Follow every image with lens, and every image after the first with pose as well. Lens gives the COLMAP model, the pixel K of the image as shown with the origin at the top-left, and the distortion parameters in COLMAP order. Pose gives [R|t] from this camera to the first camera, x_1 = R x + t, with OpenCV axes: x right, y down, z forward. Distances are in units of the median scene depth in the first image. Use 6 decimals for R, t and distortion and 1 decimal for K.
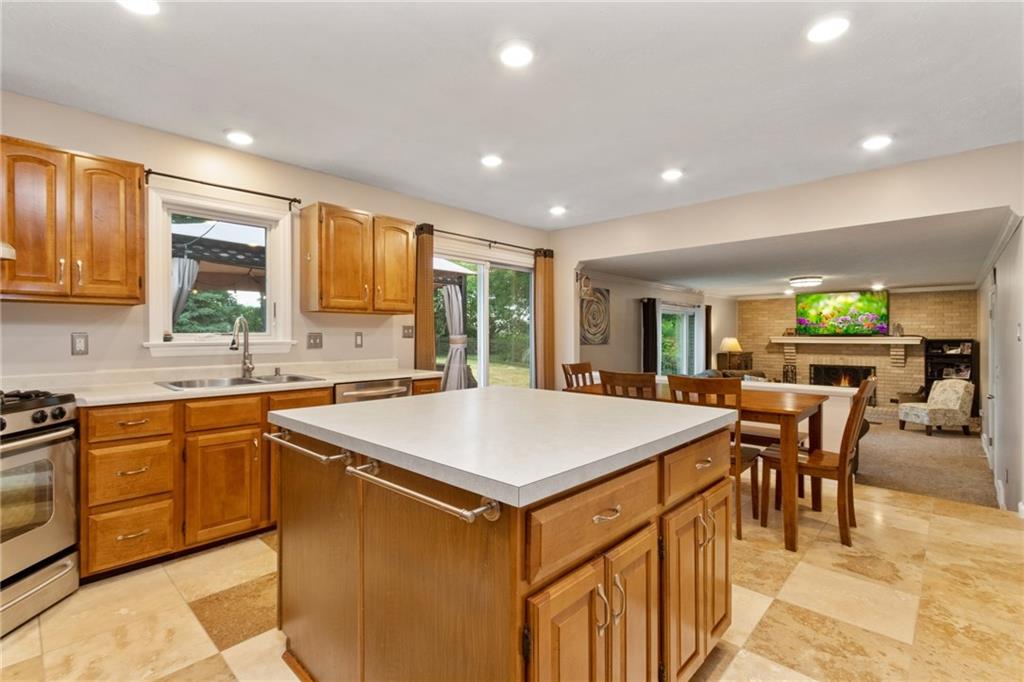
lens RADIAL K [[468.5, 0, 502.8], [0, 468.5, 334.0], [0, 0, 1]] dist [-0.000418, -0.004195]
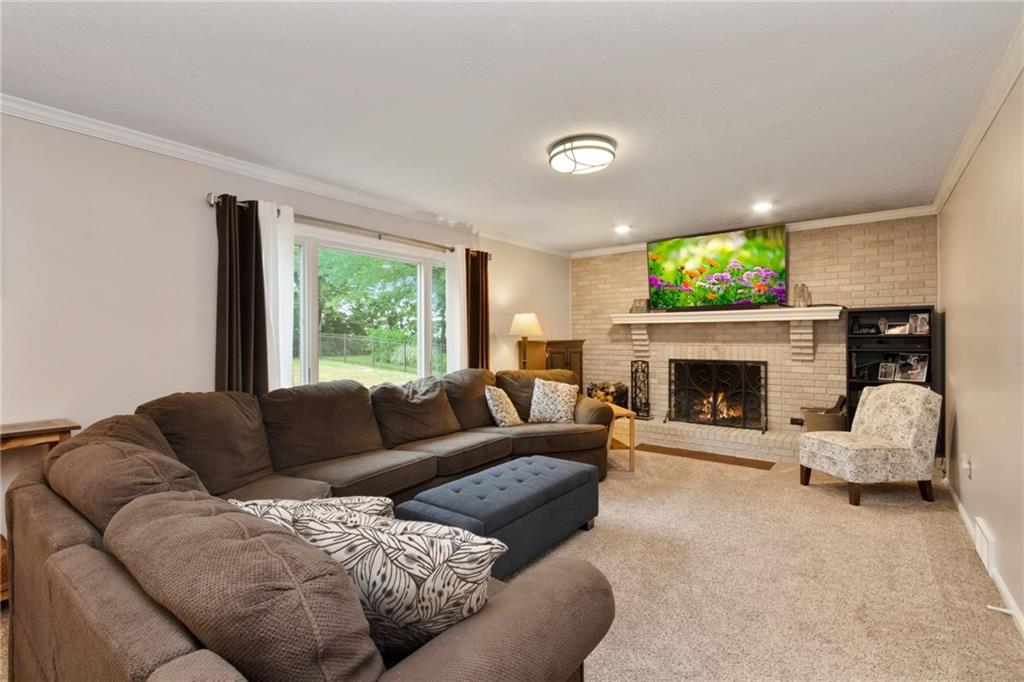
lens RADIAL K [[468.5, 0, 516.2], [0, 468.5, 342.4], [0, 0, 1]] dist [-0.000418, -0.004195]
pose [[0.992318, -0.003811, 0.123656, 0.446882], [0.002243, 0.999915, 0.012820, 0.040735], [-0.123694, -0.012444, 0.992242, 0.498724]]
